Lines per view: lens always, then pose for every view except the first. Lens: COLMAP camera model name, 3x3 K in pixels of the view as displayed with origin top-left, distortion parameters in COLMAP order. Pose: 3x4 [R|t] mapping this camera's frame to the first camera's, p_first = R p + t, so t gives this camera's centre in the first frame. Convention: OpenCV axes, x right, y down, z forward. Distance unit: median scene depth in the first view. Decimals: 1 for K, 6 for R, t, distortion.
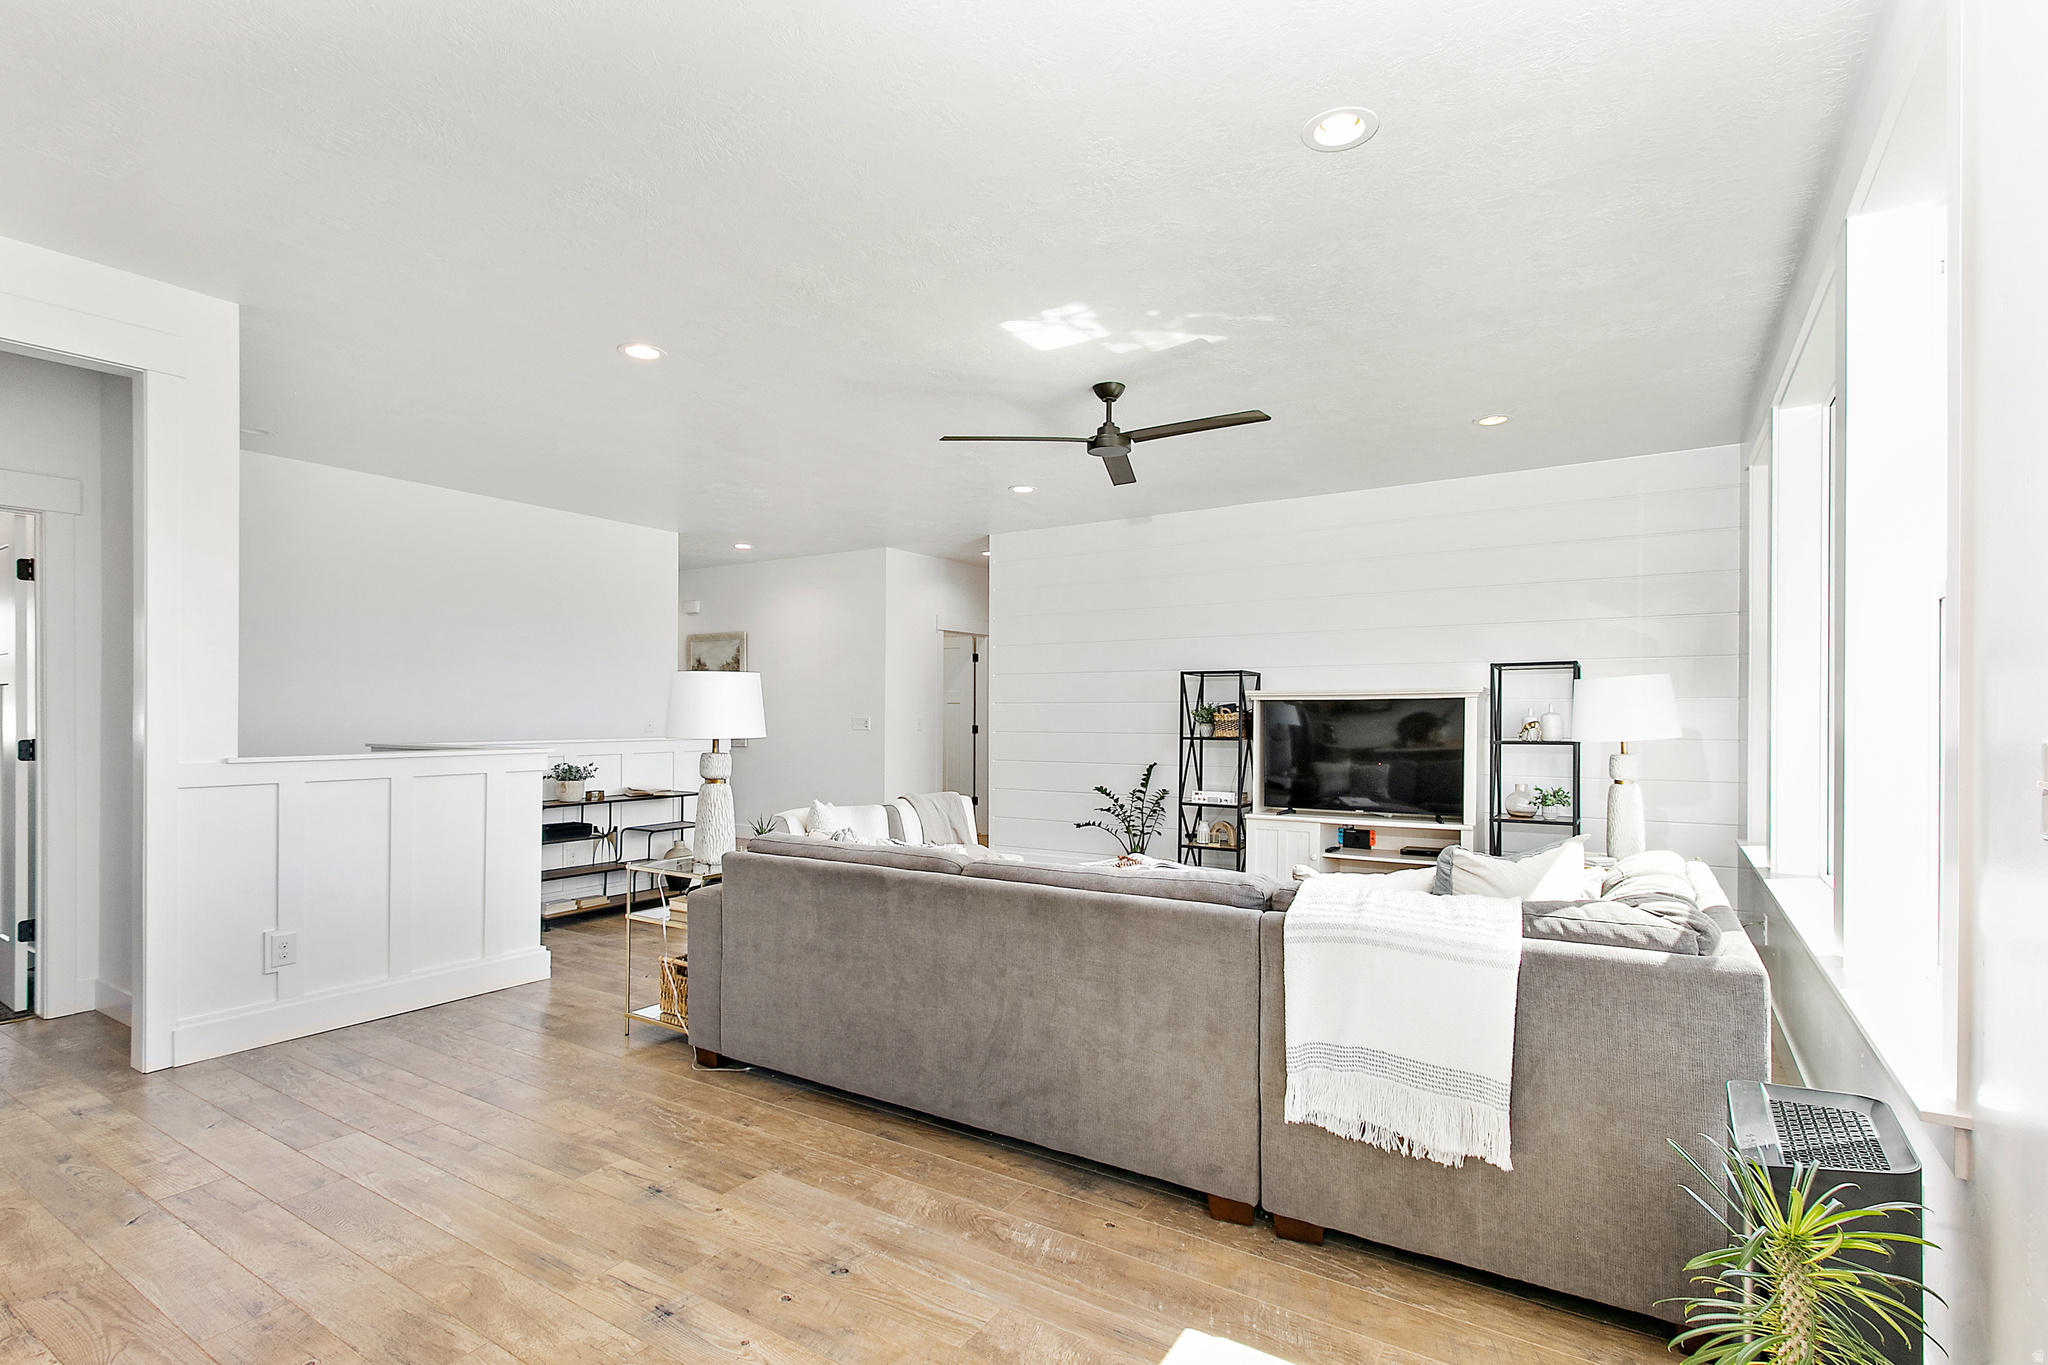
lens RADIAL K [[959.8, 0, 1040.3], [0, 959.8, 718.6], [0, 0, 1]] dist [0.005598, -0.000529]
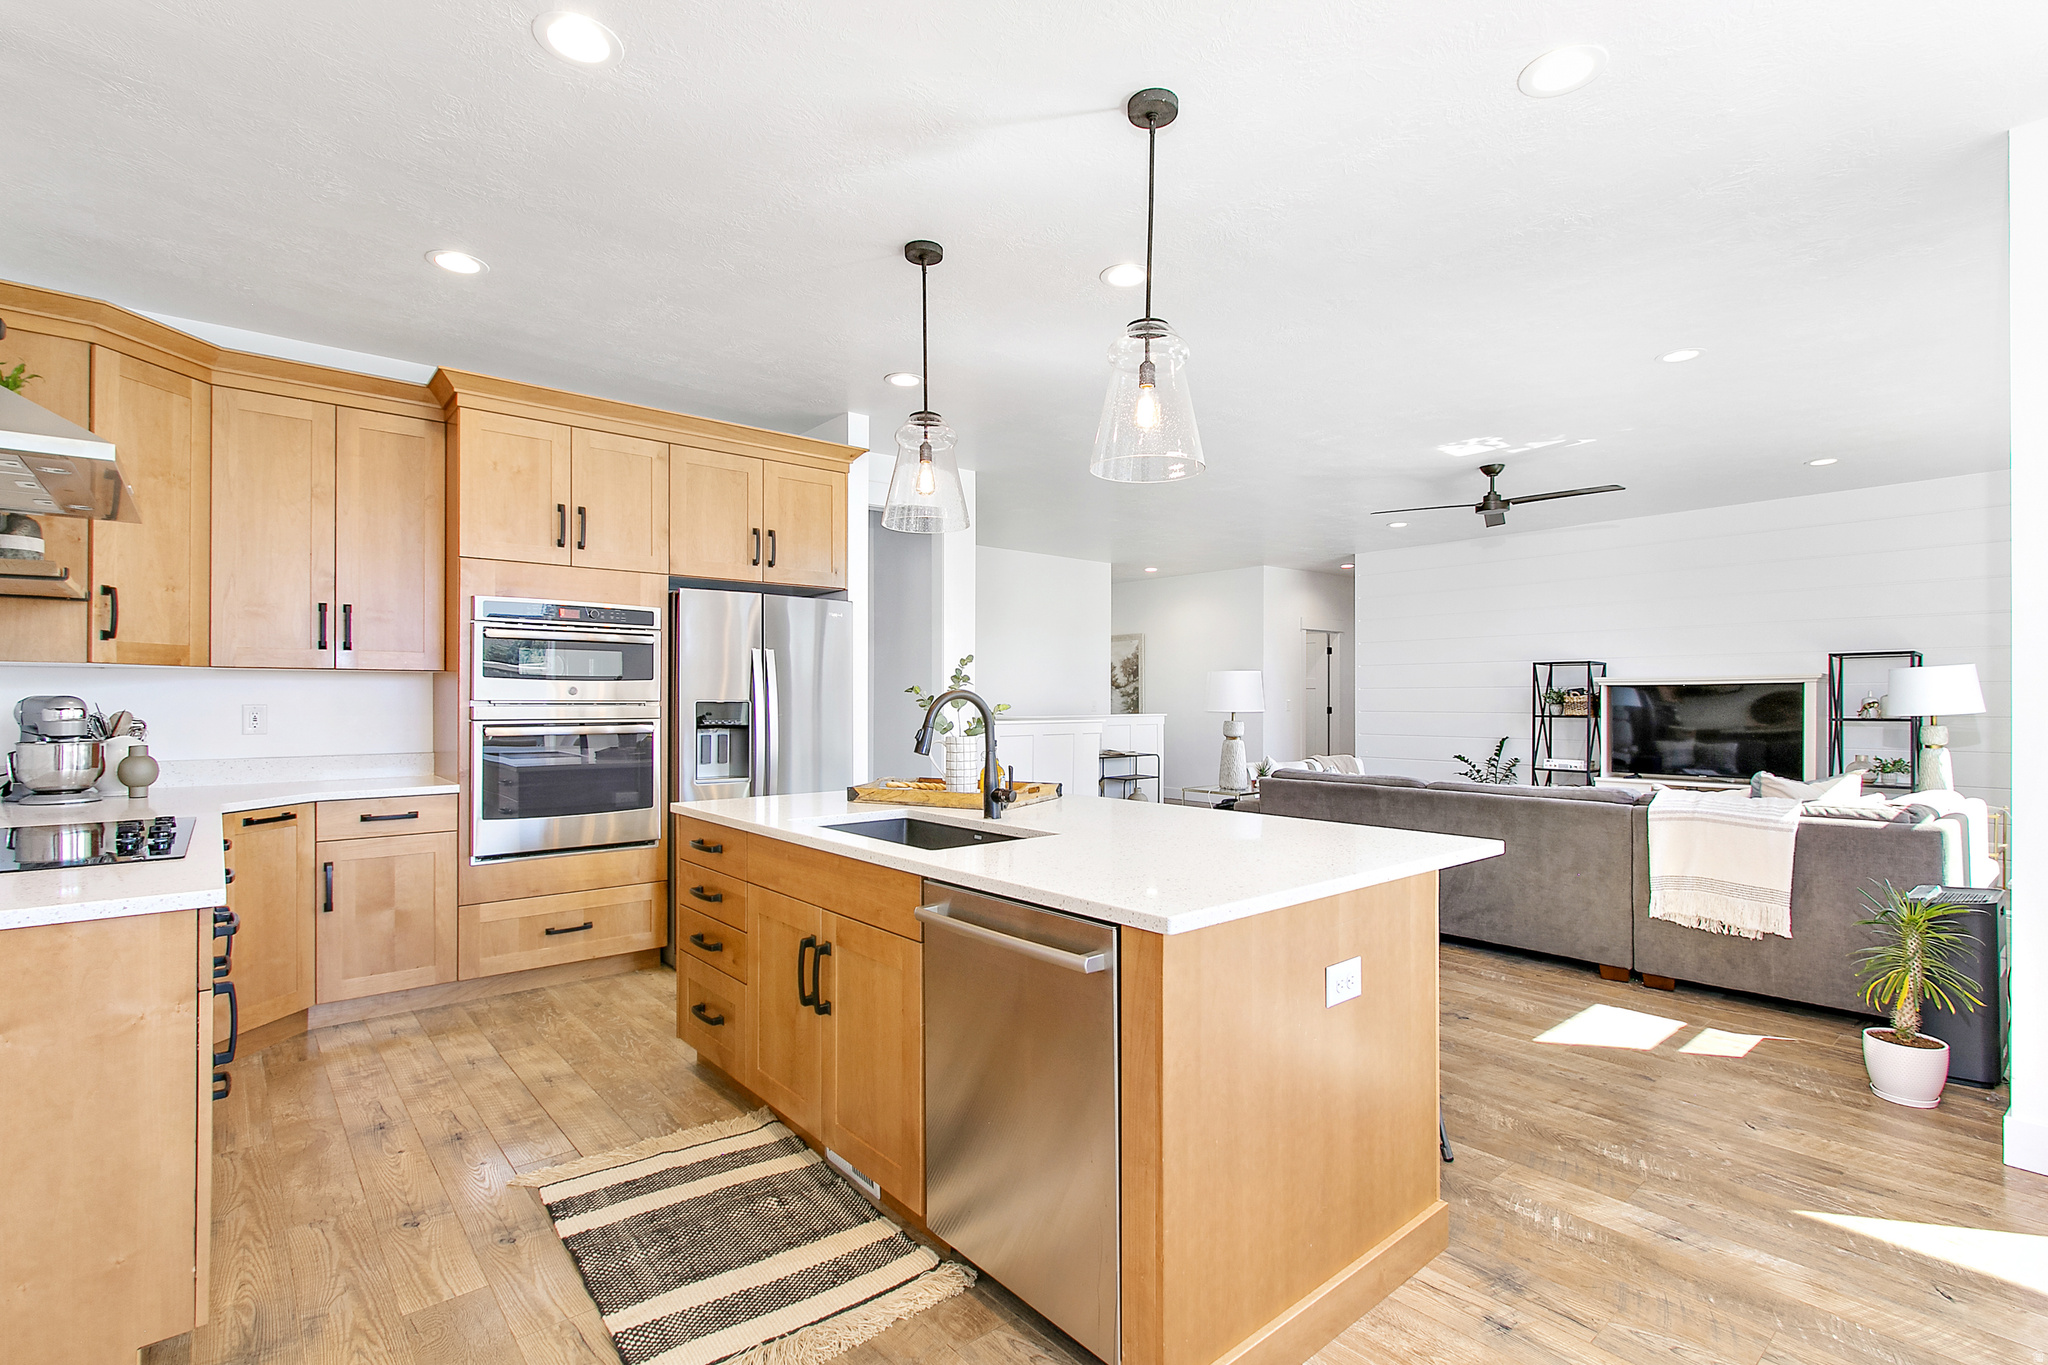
lens RADIAL K [[959.8, 0, 1016.7], [0, 959.8, 691.5], [0, 0, 1]] dist [0.005598, -0.000529]
pose [[0.954395, -0.003694, -0.298523, -0.246120], [0.000108, 0.999928, -0.012028, 0.006942], [0.298546, 0.011447, 0.954327, -0.789599]]
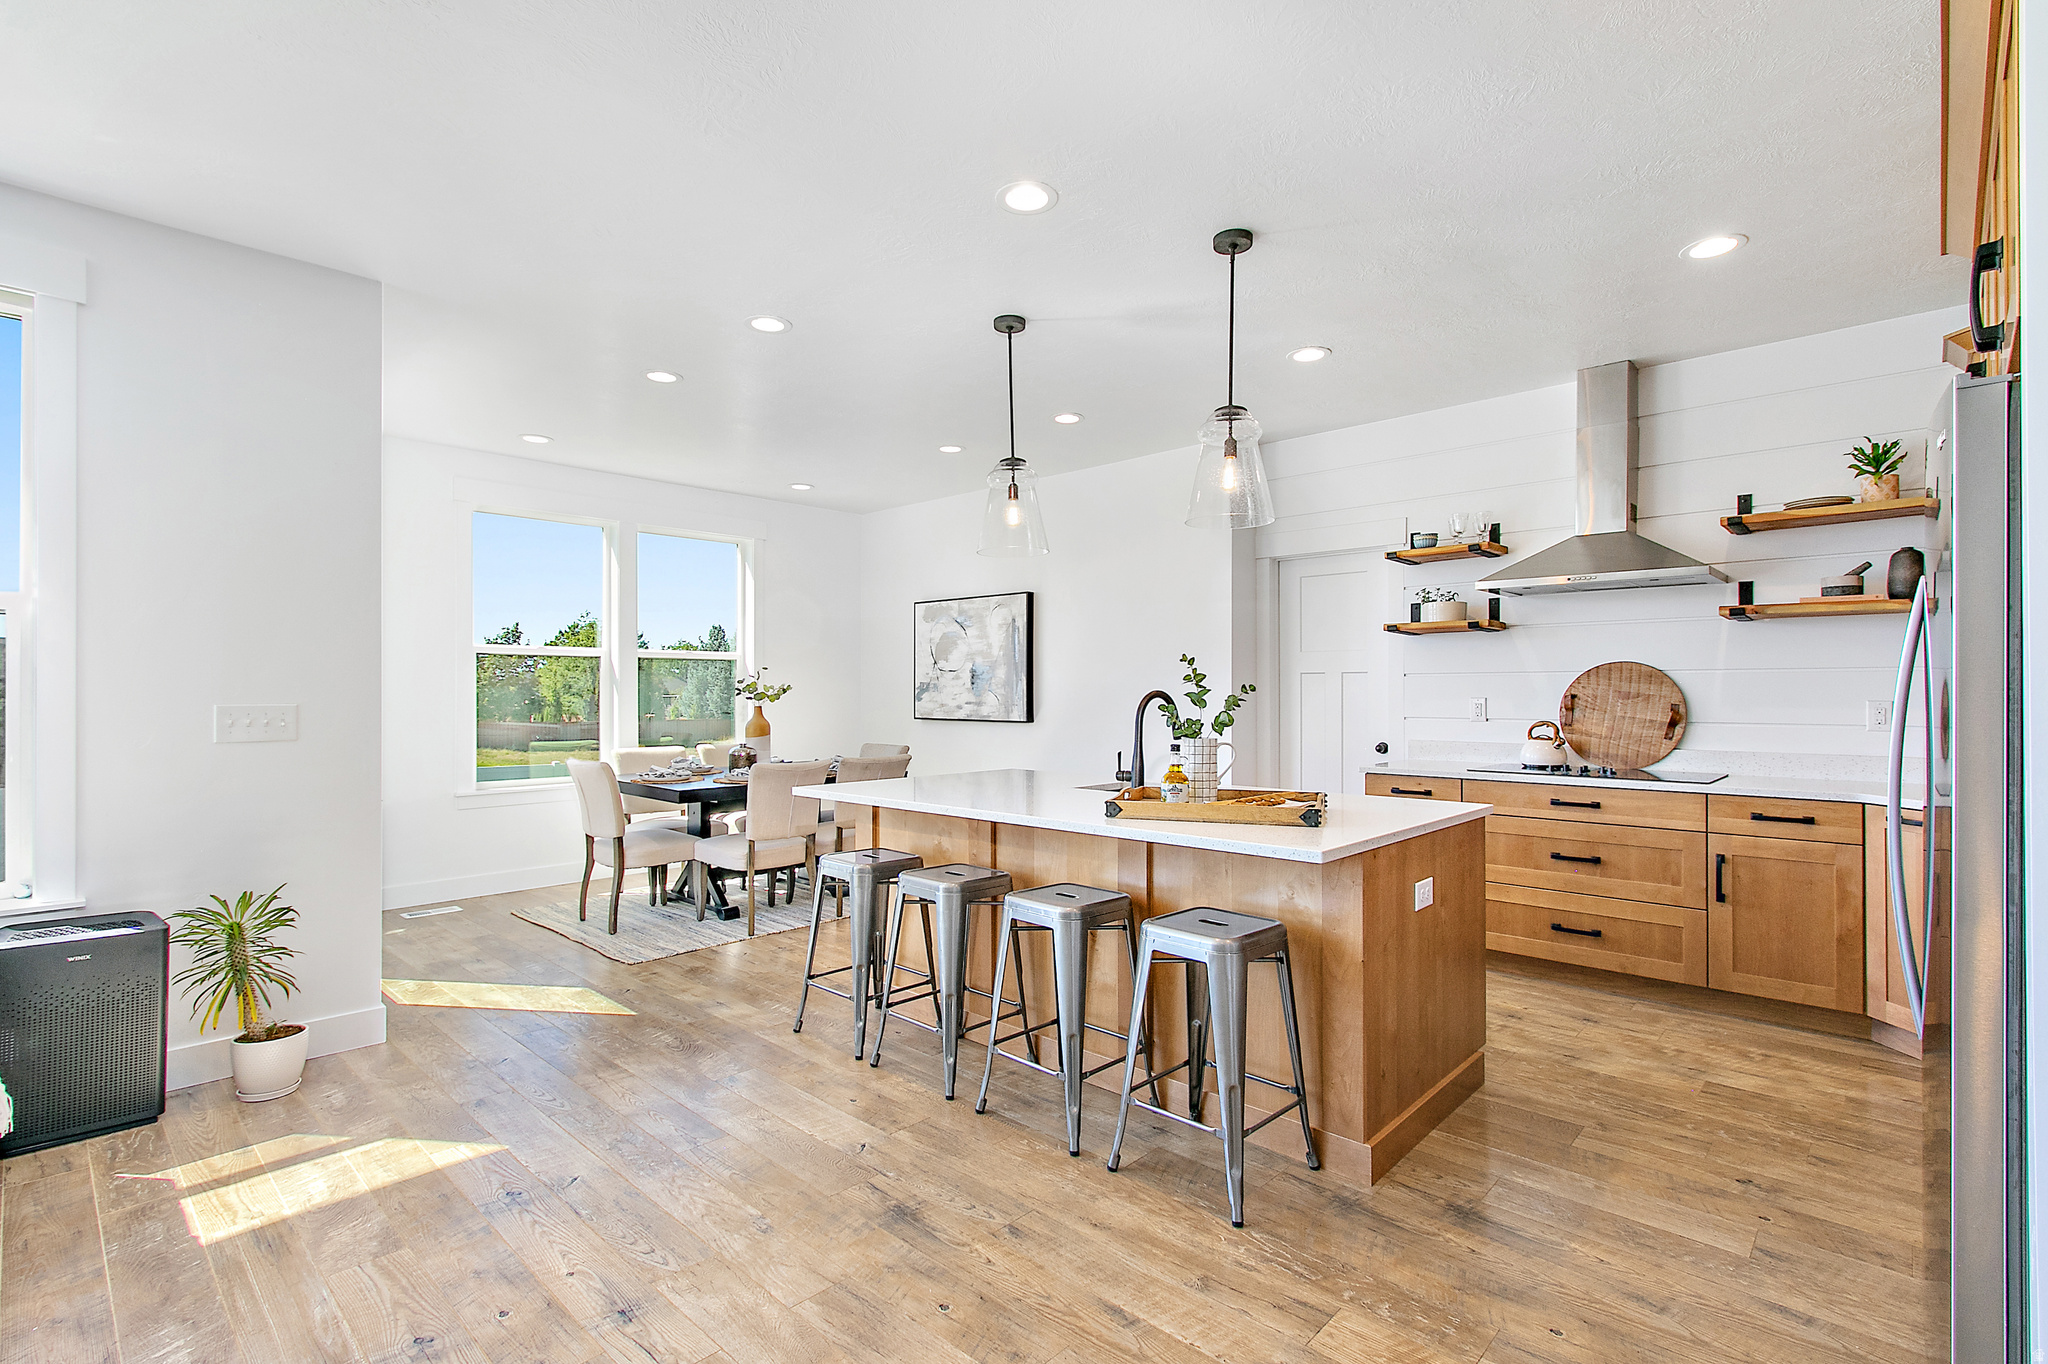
lens RADIAL K [[959.8, 0, 1024.0], [0, 959.8, 689.5], [0, 0, 1]] dist [0.005598, -0.000529]
pose [[-0.981356, 0.000811, 0.192195, -0.631681], [0.001182, 0.999998, 0.001813, -0.008611], [-0.192193, 0.002006, -0.981355, 1.218623]]
